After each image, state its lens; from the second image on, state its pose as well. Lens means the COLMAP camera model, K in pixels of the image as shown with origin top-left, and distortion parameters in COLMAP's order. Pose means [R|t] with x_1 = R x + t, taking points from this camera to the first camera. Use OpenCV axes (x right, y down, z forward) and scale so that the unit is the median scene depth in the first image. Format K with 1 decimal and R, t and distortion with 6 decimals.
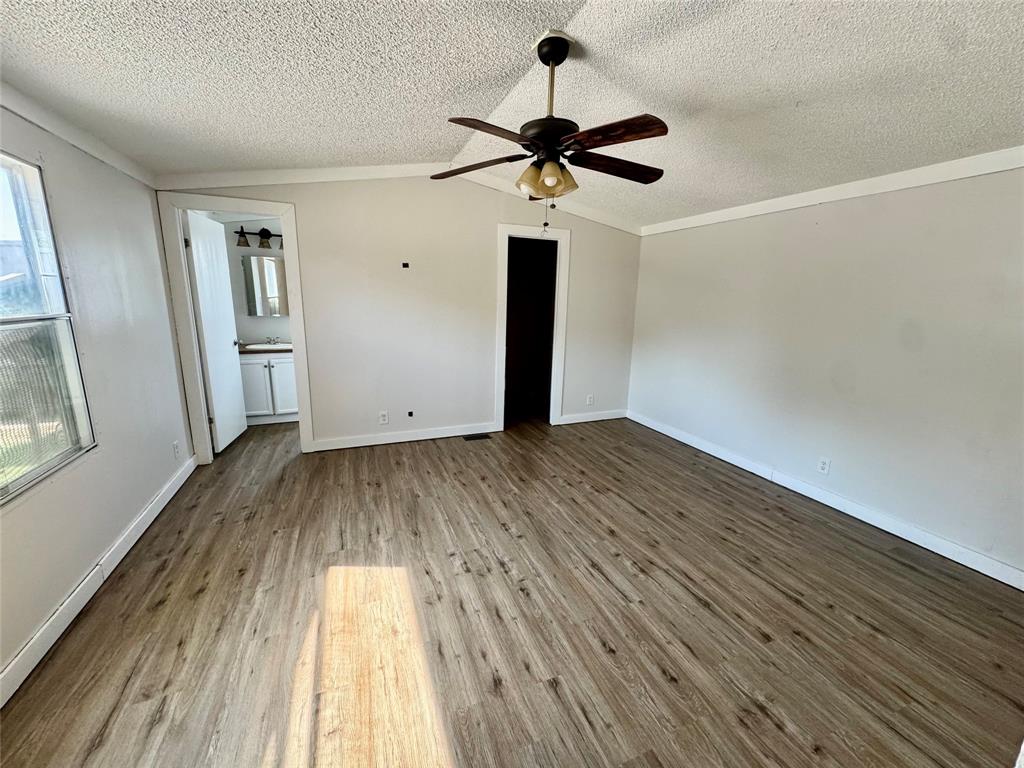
lens RADIAL K [[408.5, 0, 511.5], [0, 408.5, 384.6], [0, 0, 1]] dist [-0.003070, 0.000231]
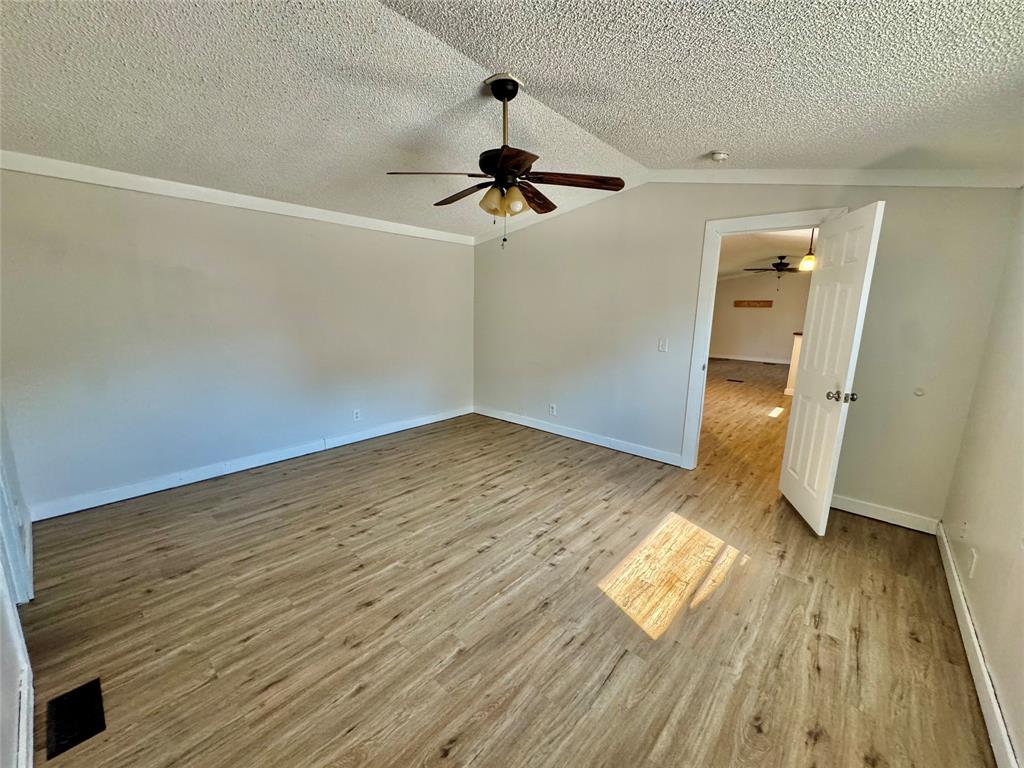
lens RADIAL K [[408.5, 0, 511.5], [0, 408.5, 384.6], [0, 0, 1]] dist [-0.003070, 0.000231]
pose [[-0.444089, -0.205350, 0.872133, -0.839171], [0.157927, 0.940202, 0.301793, -0.299165], [-0.881955, 0.271756, -0.385103, 1.291580]]
